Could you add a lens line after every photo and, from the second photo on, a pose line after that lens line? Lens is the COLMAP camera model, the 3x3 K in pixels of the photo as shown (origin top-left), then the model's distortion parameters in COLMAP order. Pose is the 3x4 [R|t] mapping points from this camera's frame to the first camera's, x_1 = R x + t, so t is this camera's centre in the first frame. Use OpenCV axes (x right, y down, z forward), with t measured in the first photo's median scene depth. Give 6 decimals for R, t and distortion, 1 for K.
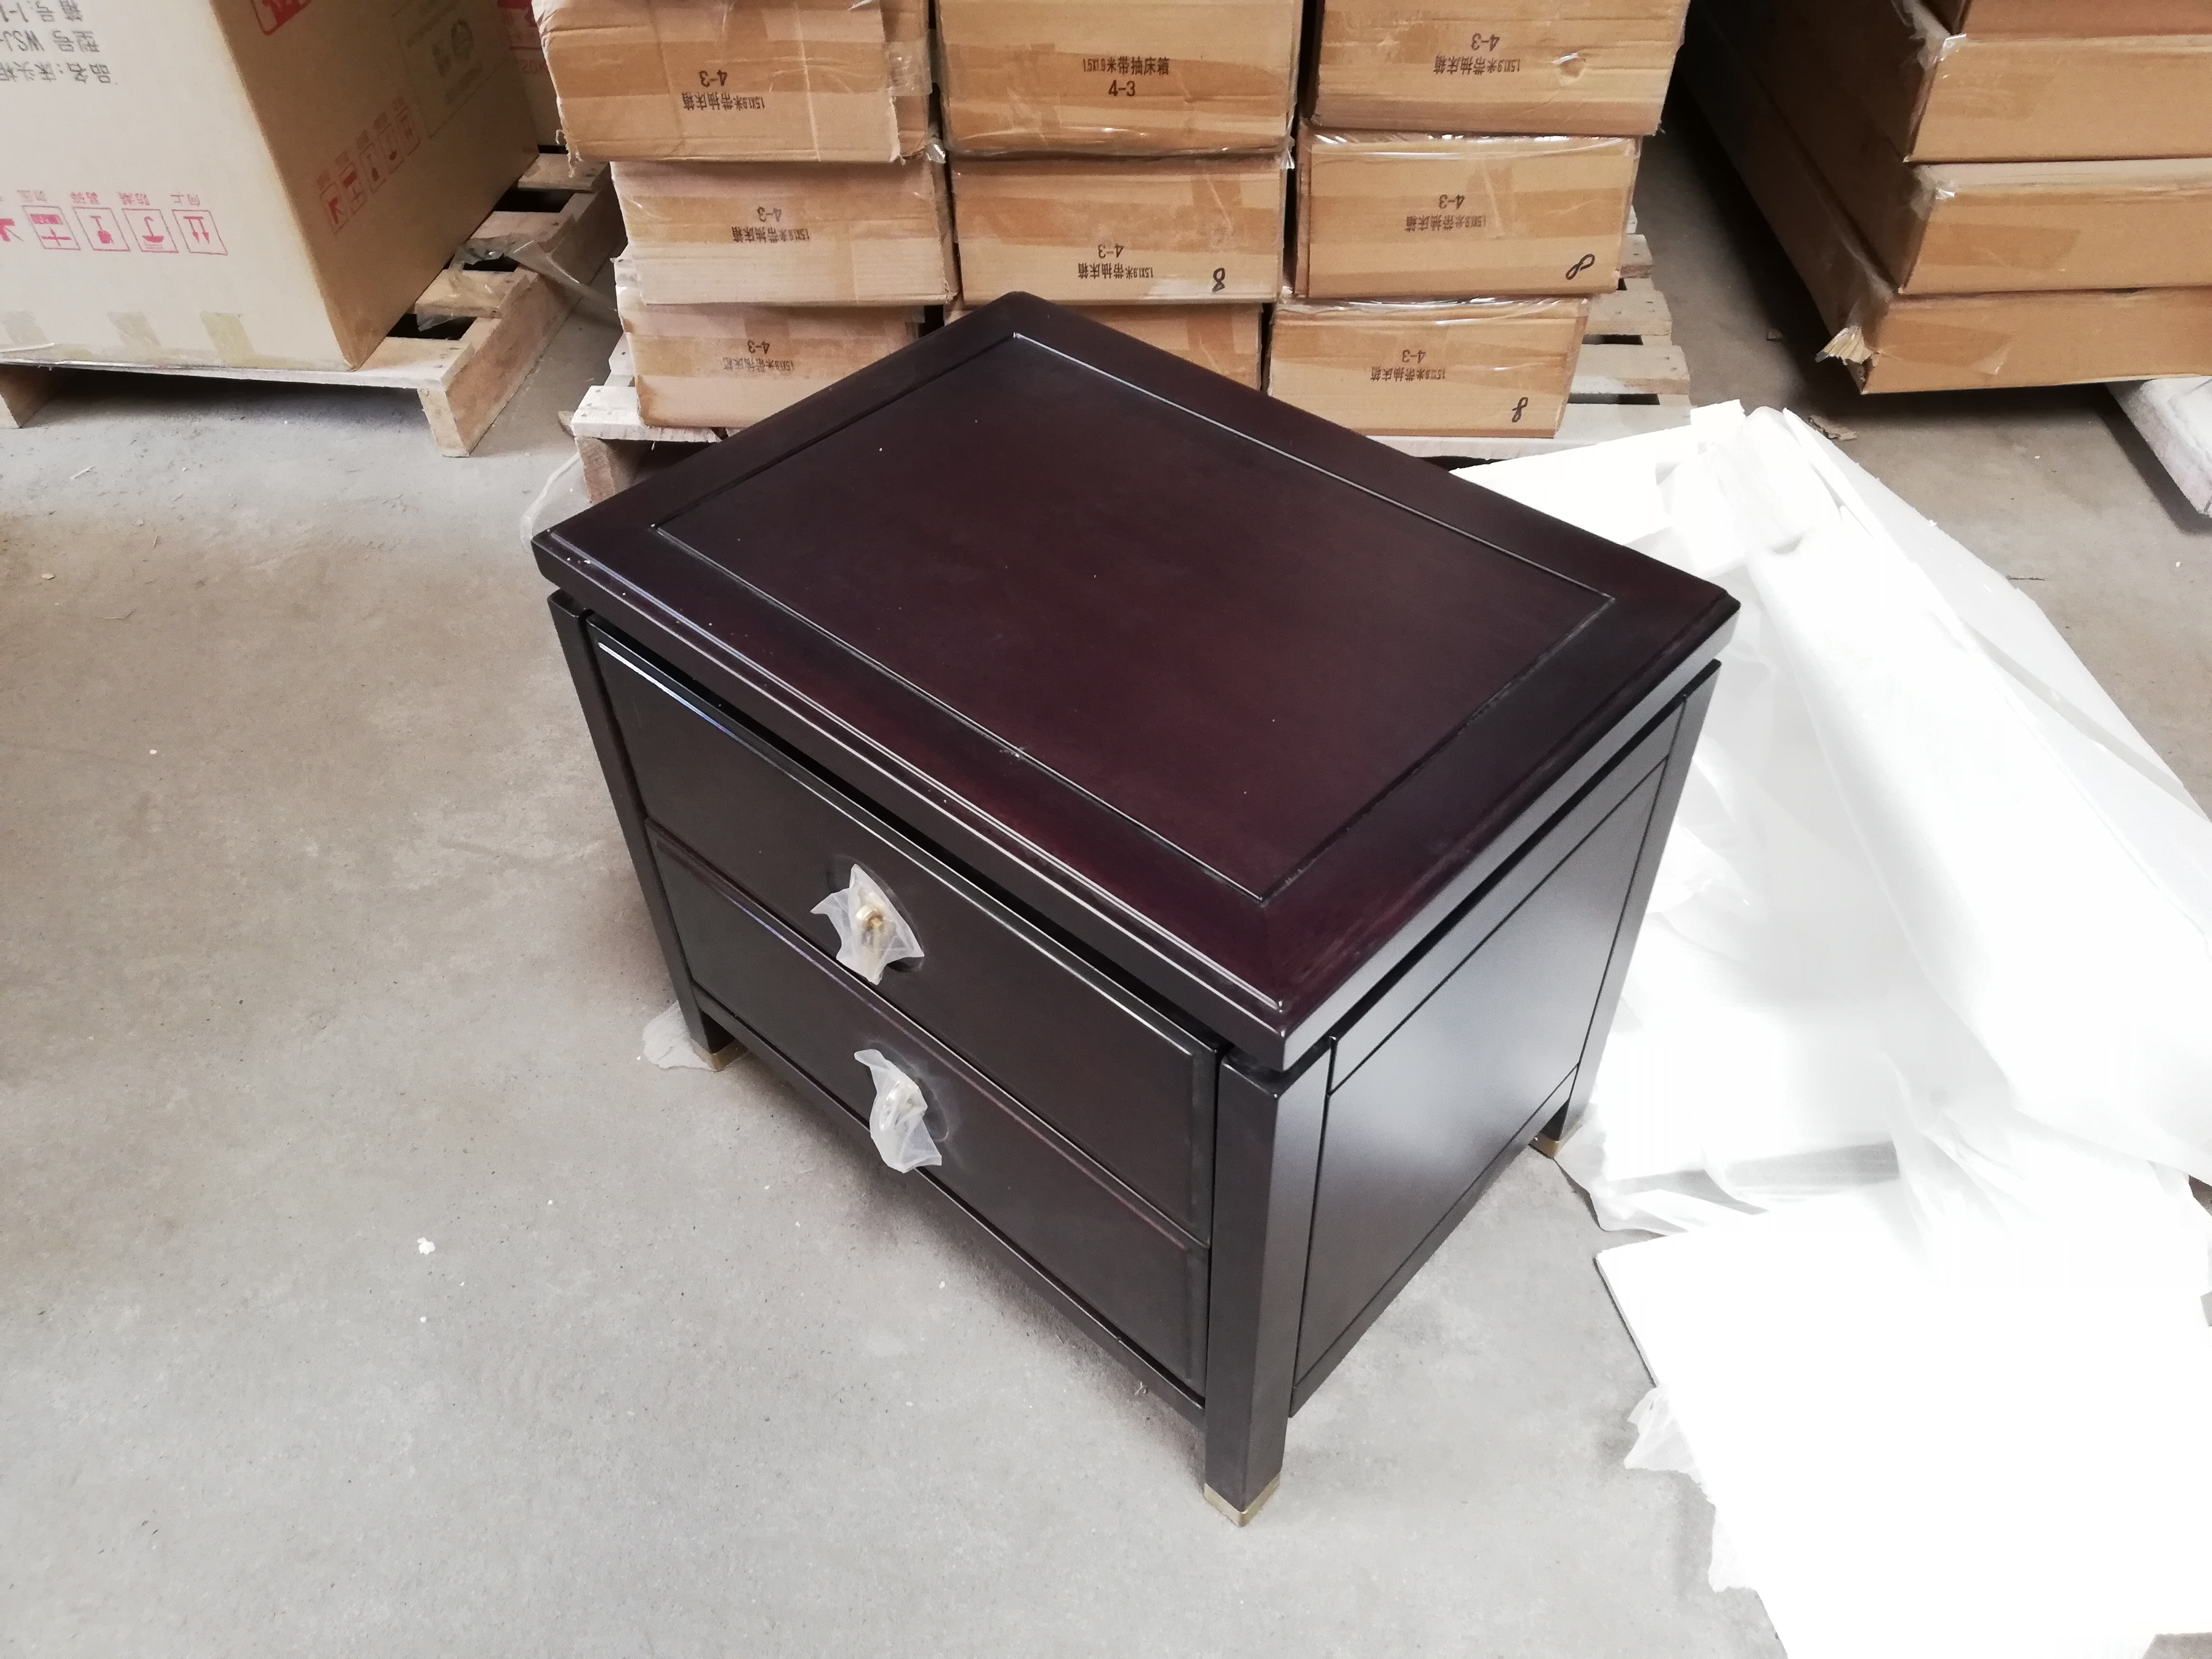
lens RADIAL K [[1656.6, 0, 1110.3], [0, 1656.6, 820.2], [0, 0, 1]] dist [0.054489, -0.070961]
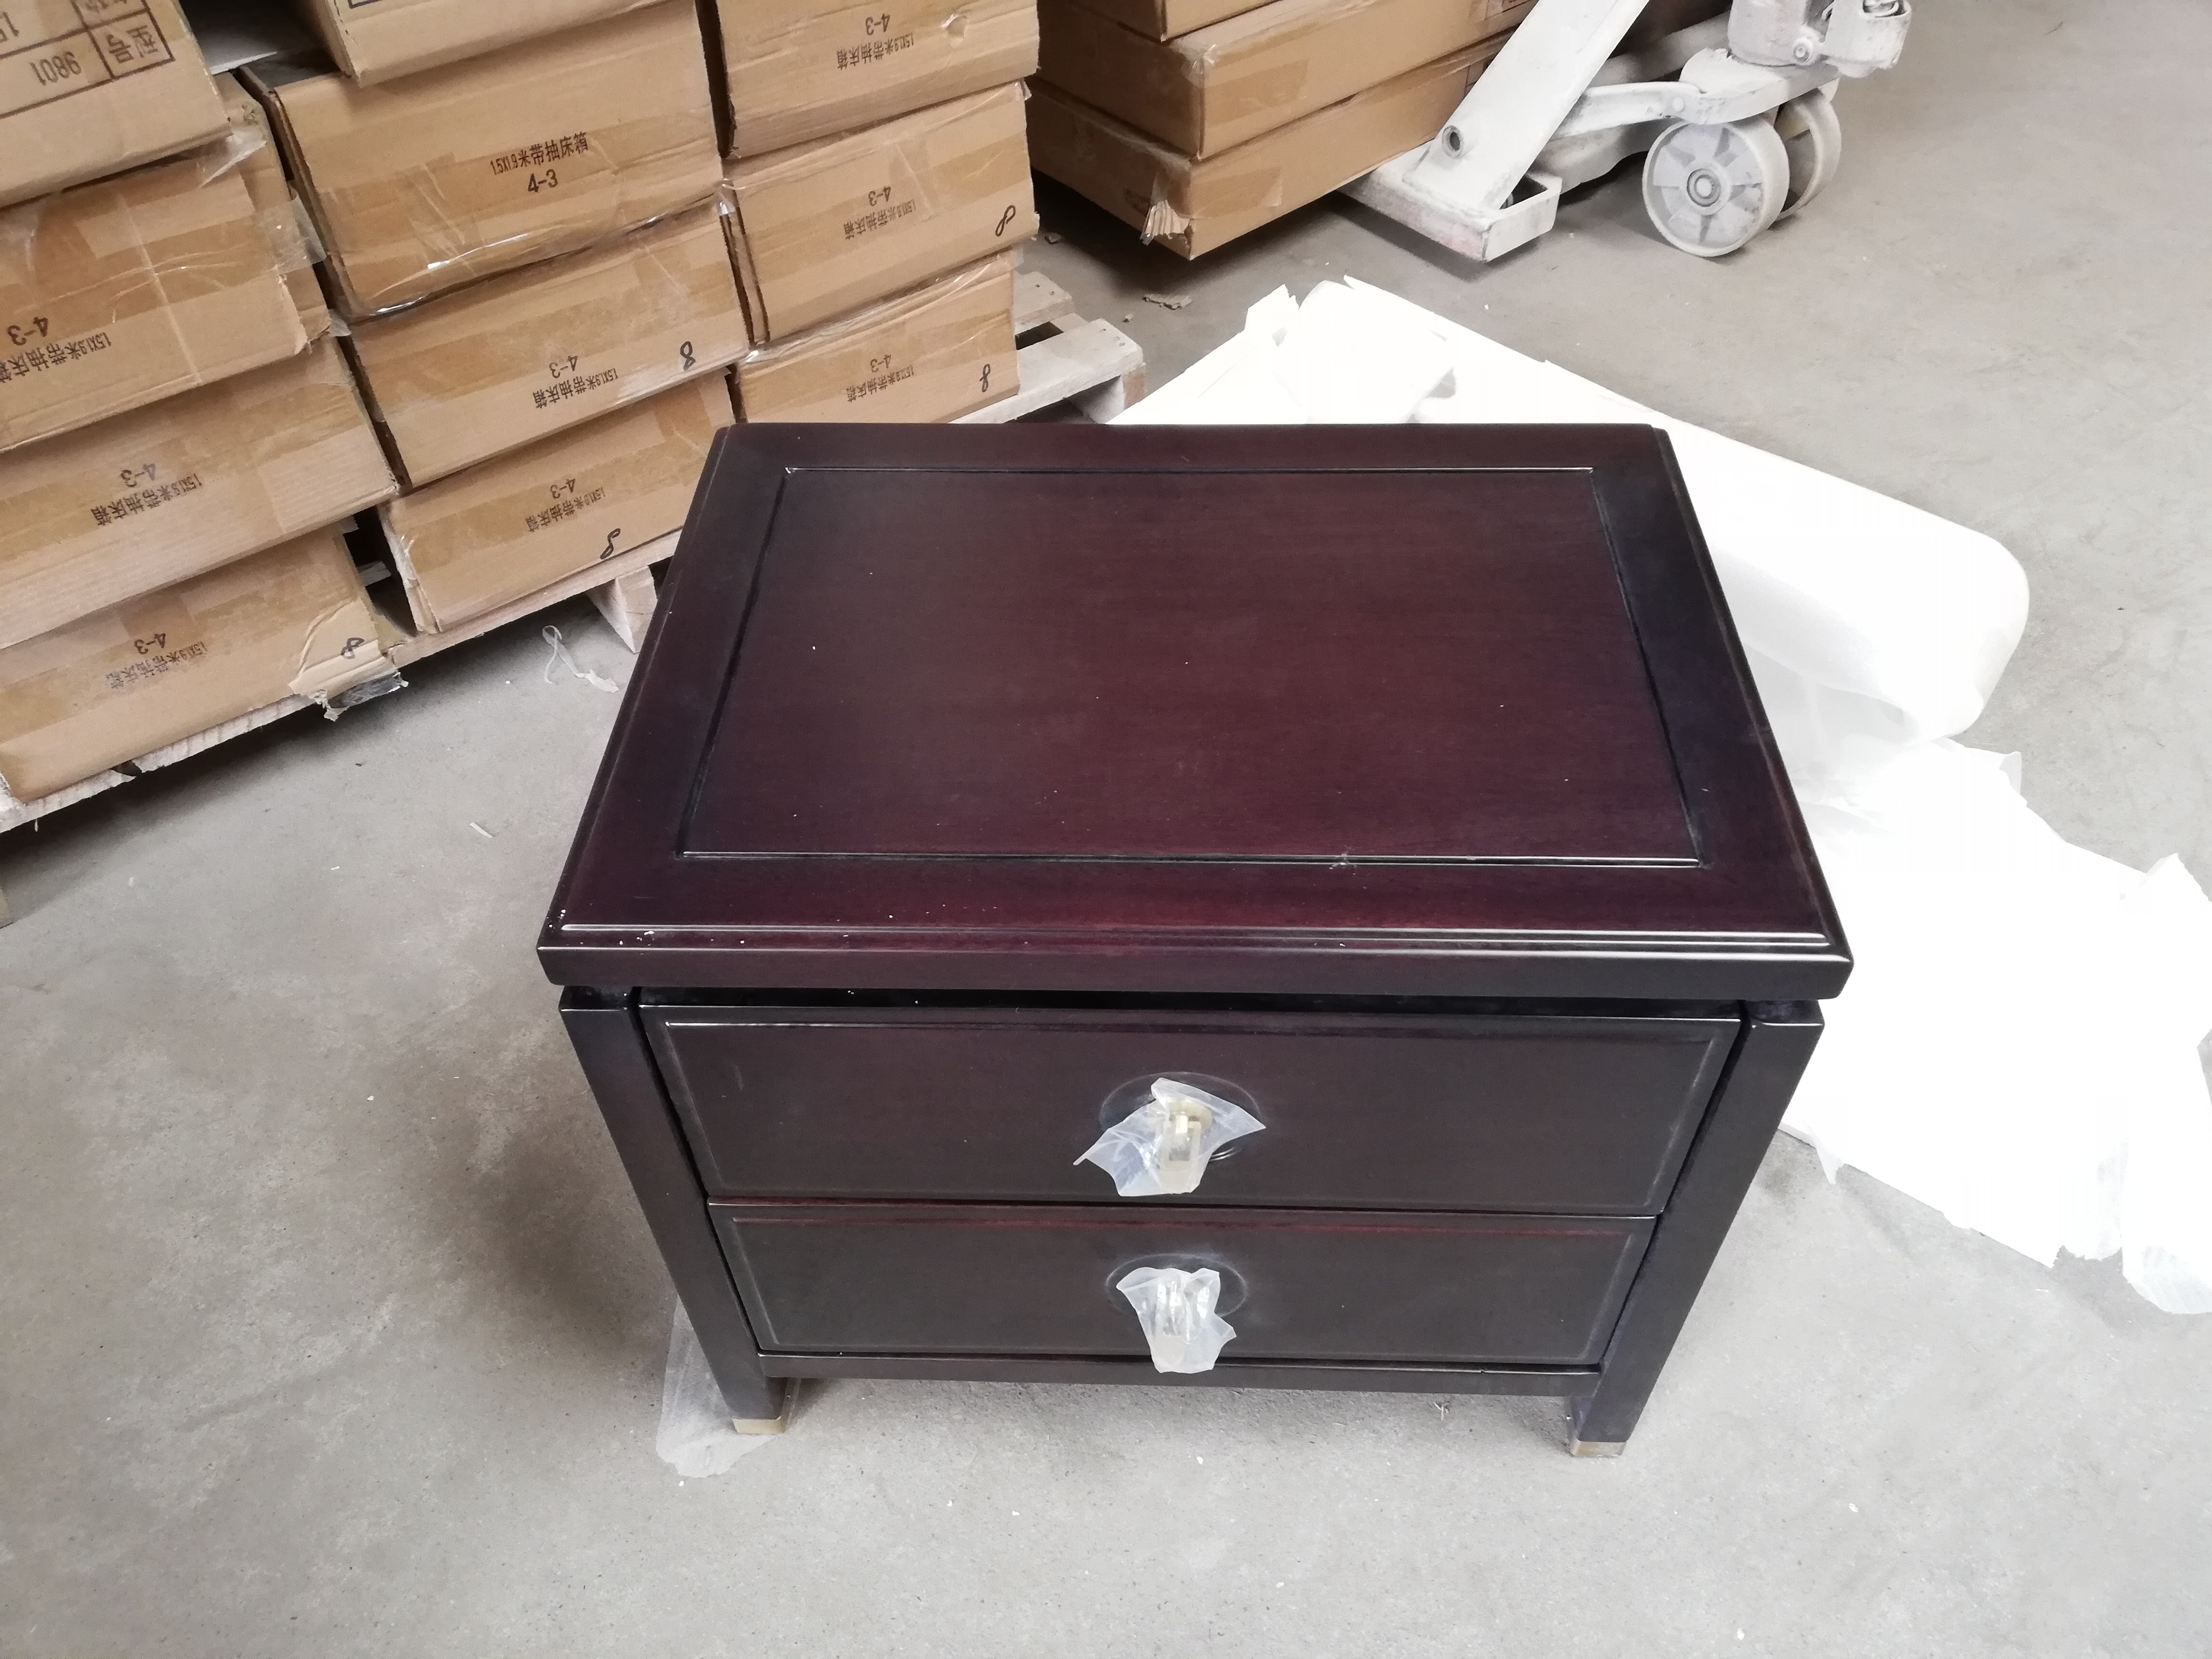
lens RADIAL K [[1656.6, 0, 1110.3], [0, 1656.6, 820.2], [0, 0, 1]] dist [0.054489, -0.070961]
pose [[0.760783, -0.464619, 0.453143, -0.286780], [0.457724, 0.879106, 0.132895, -0.123950], [-0.460106, 0.106310, 0.881476, 0.141932]]
